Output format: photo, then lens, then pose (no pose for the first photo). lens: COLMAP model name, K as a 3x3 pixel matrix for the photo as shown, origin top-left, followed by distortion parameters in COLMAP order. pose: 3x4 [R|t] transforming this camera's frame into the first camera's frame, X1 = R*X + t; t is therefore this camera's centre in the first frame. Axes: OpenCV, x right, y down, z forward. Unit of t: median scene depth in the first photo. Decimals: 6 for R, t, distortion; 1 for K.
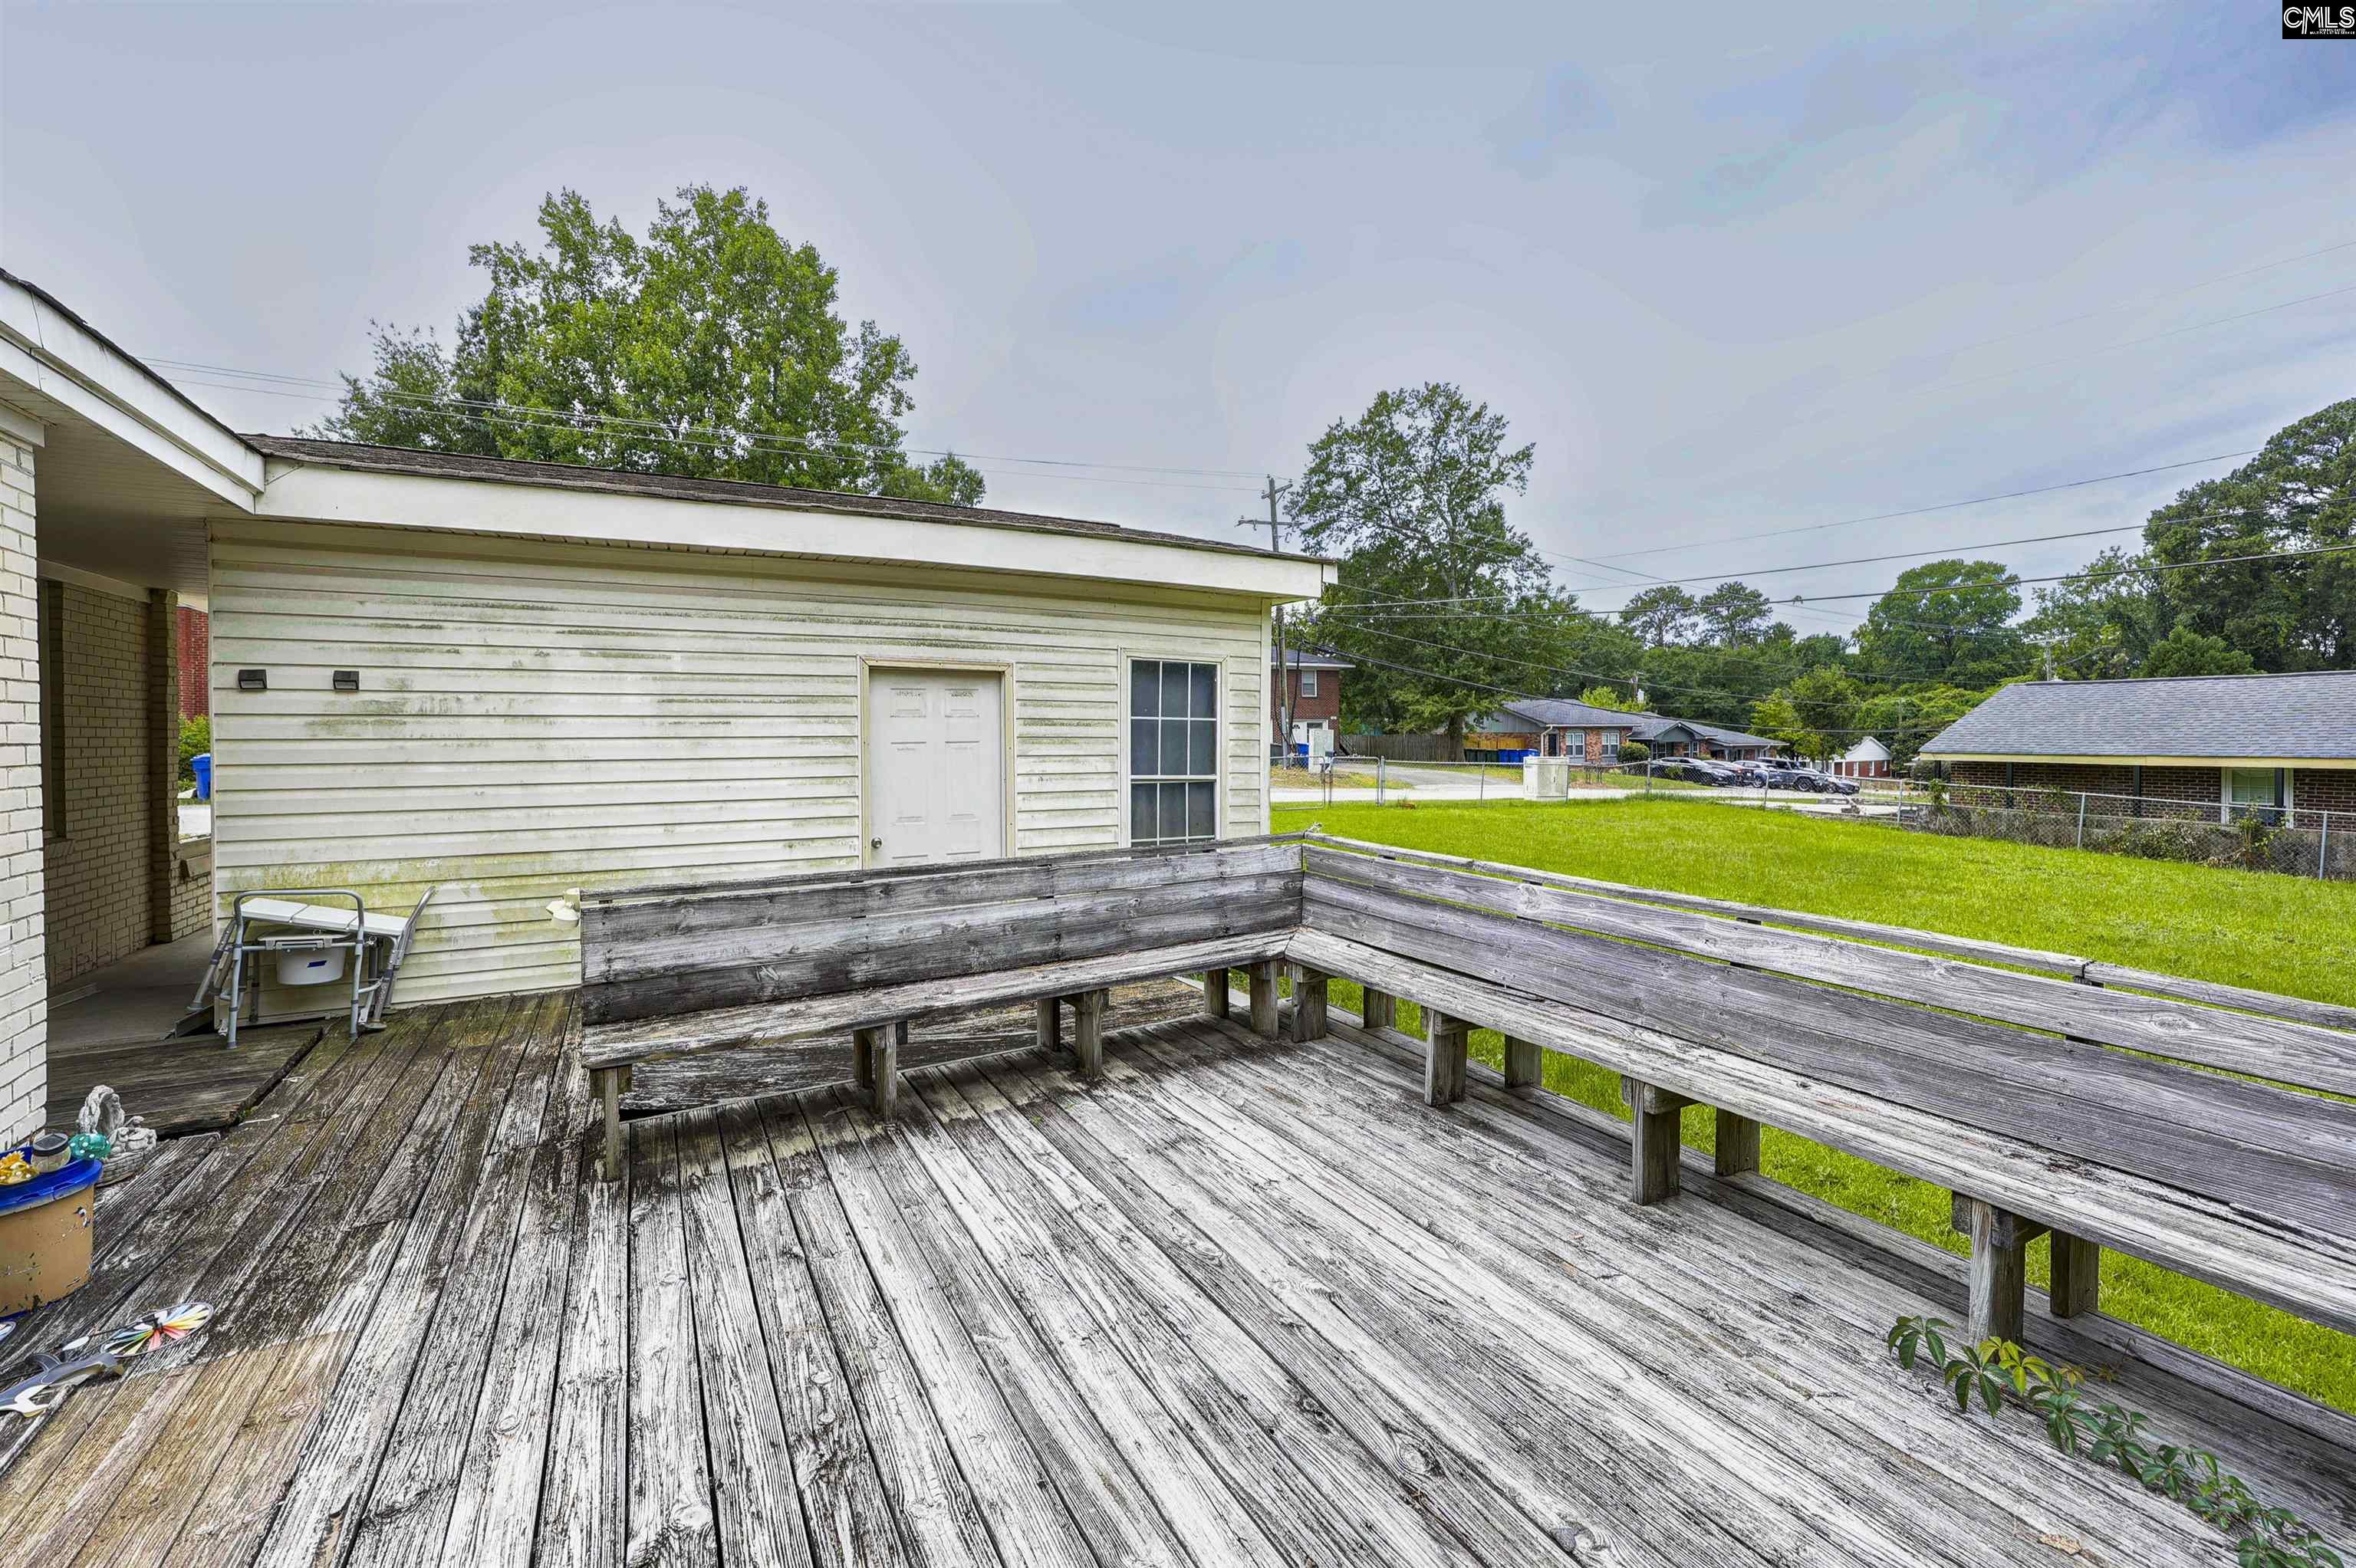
lens RADIAL K [[1013.4, 0, 1163.2], [0, 1013.4, 782.5], [0, 0, 1]] dist [0.001603, -0.000049]
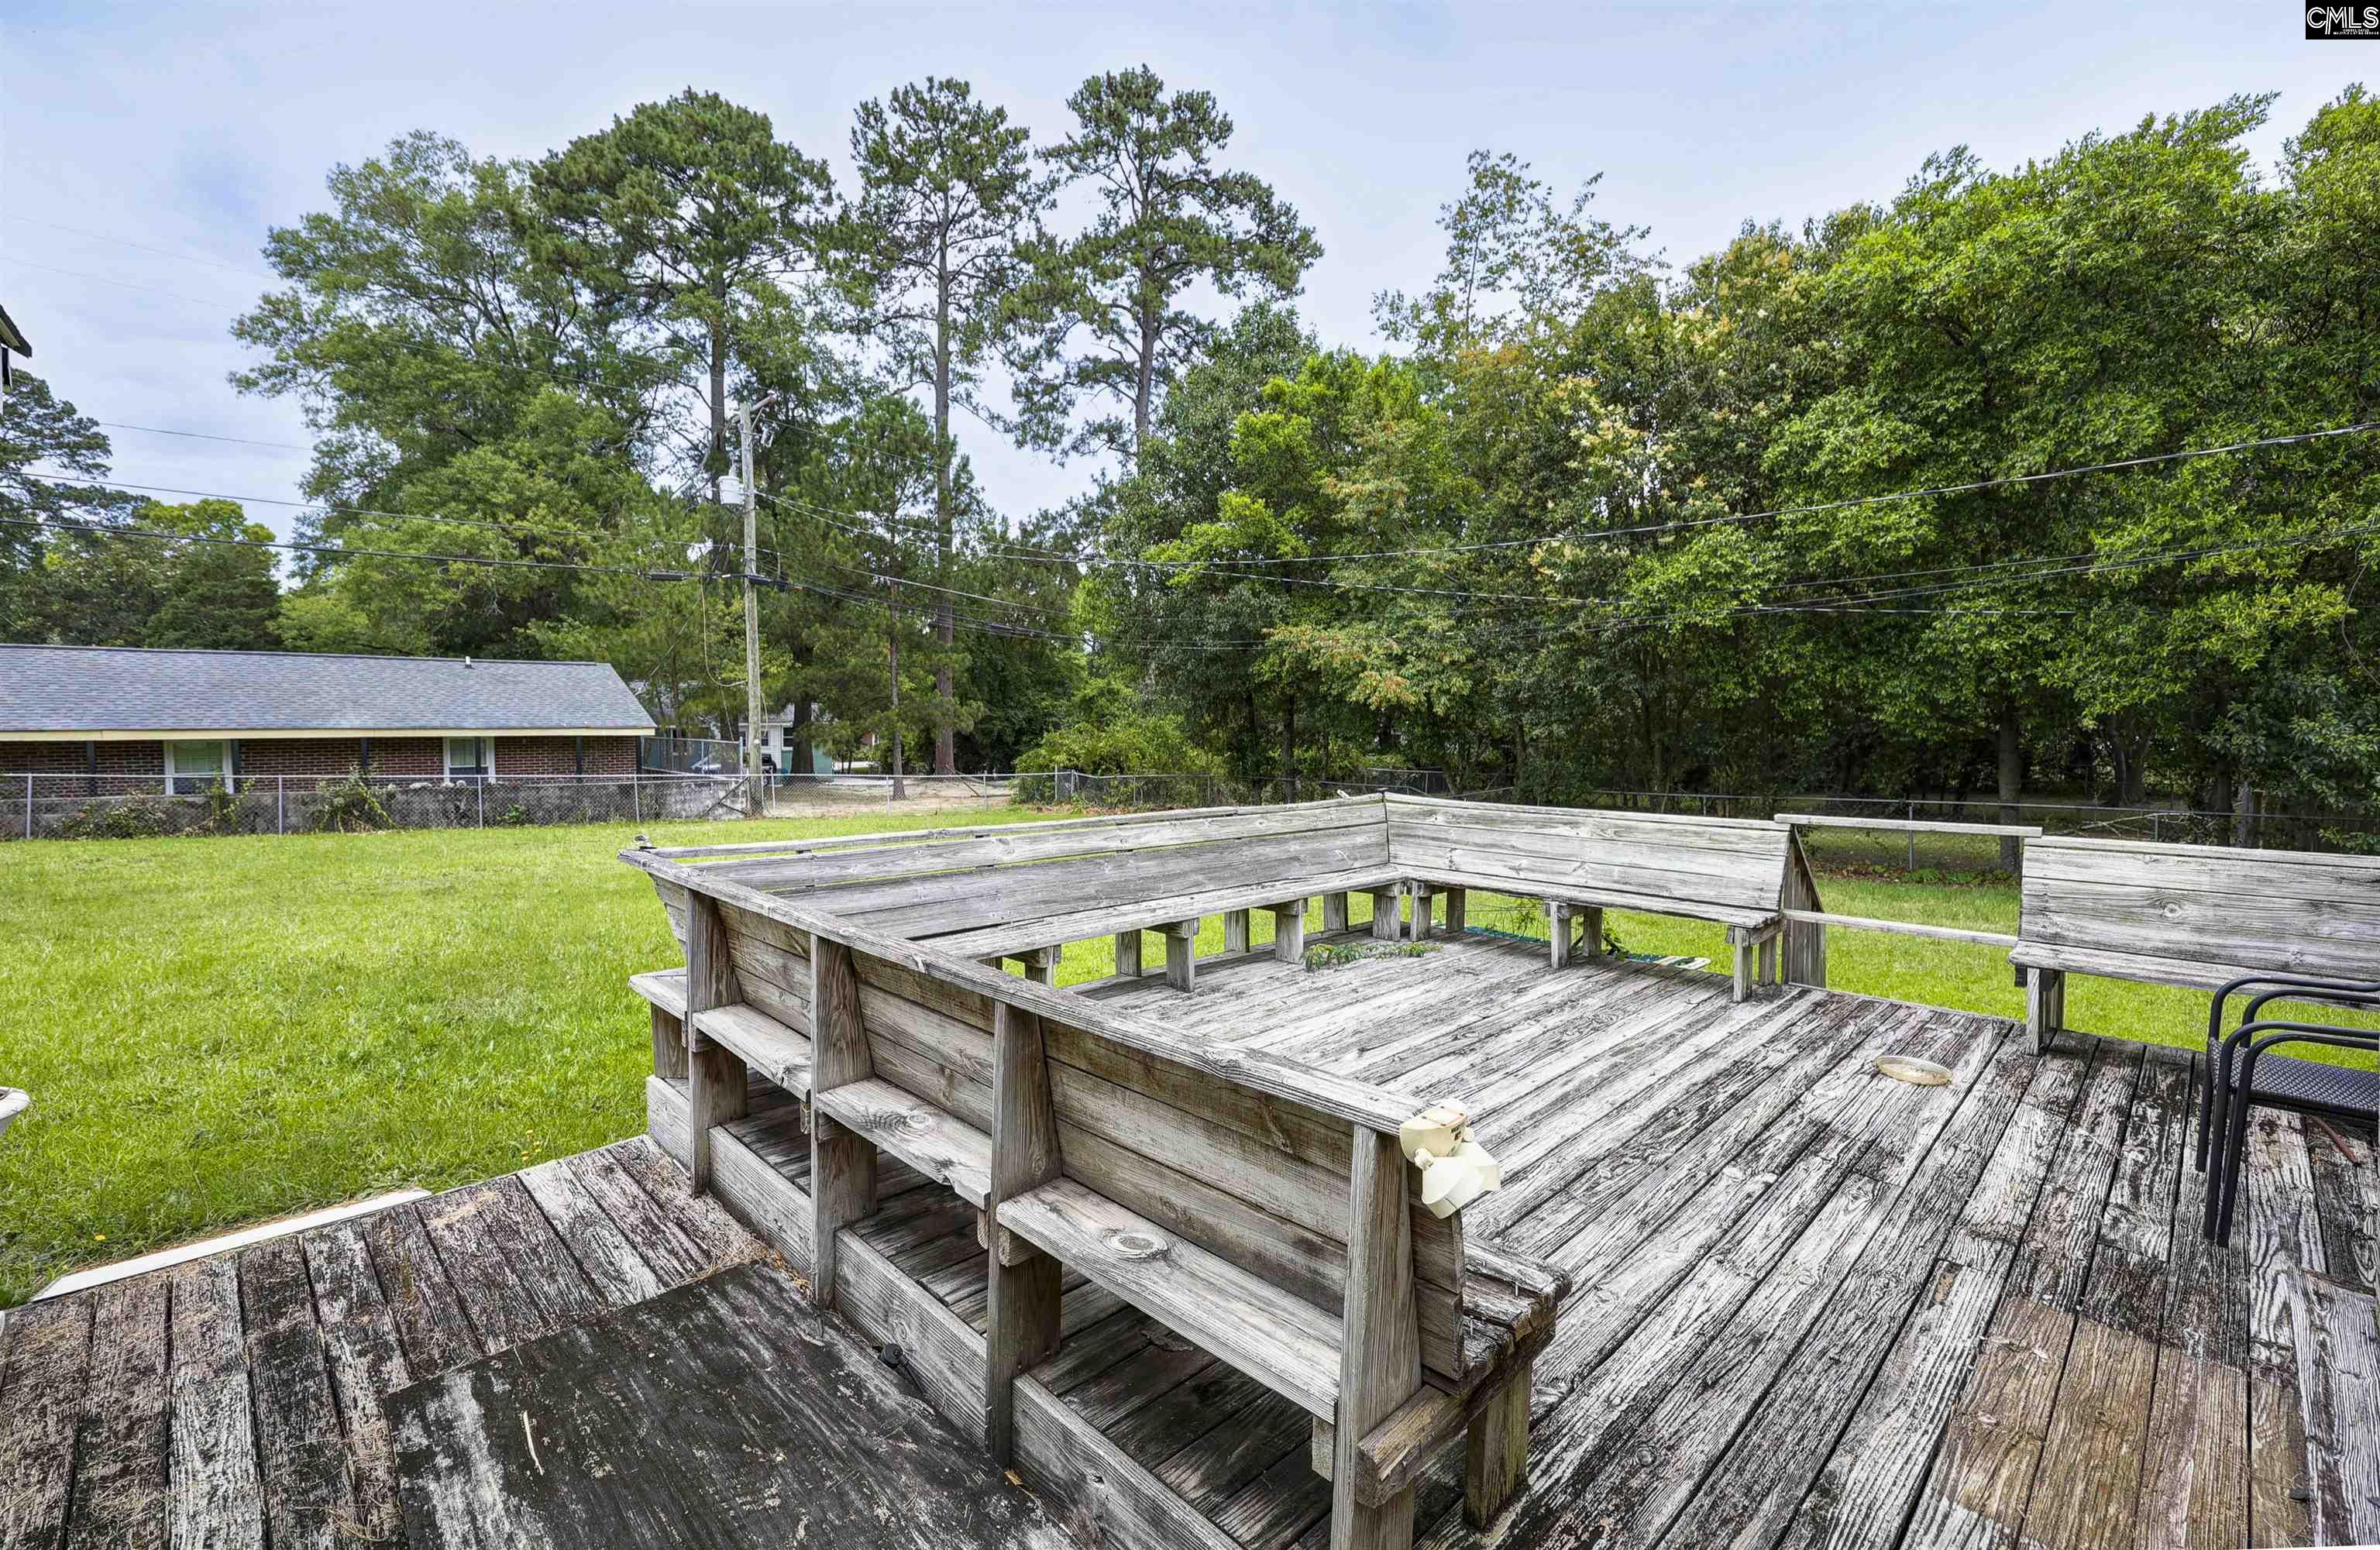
lens RADIAL K [[1026.4, 0, 1194.6], [0, 1026.4, 777.3], [0, 0, 1]] dist [0.001677, 0.000261]
pose [[-0.291851, -0.062134, 0.954443, -1.256788], [0.041172, 0.996147, 0.077439, -0.079729], [-0.955577, 0.061897, -0.288168, 1.613789]]
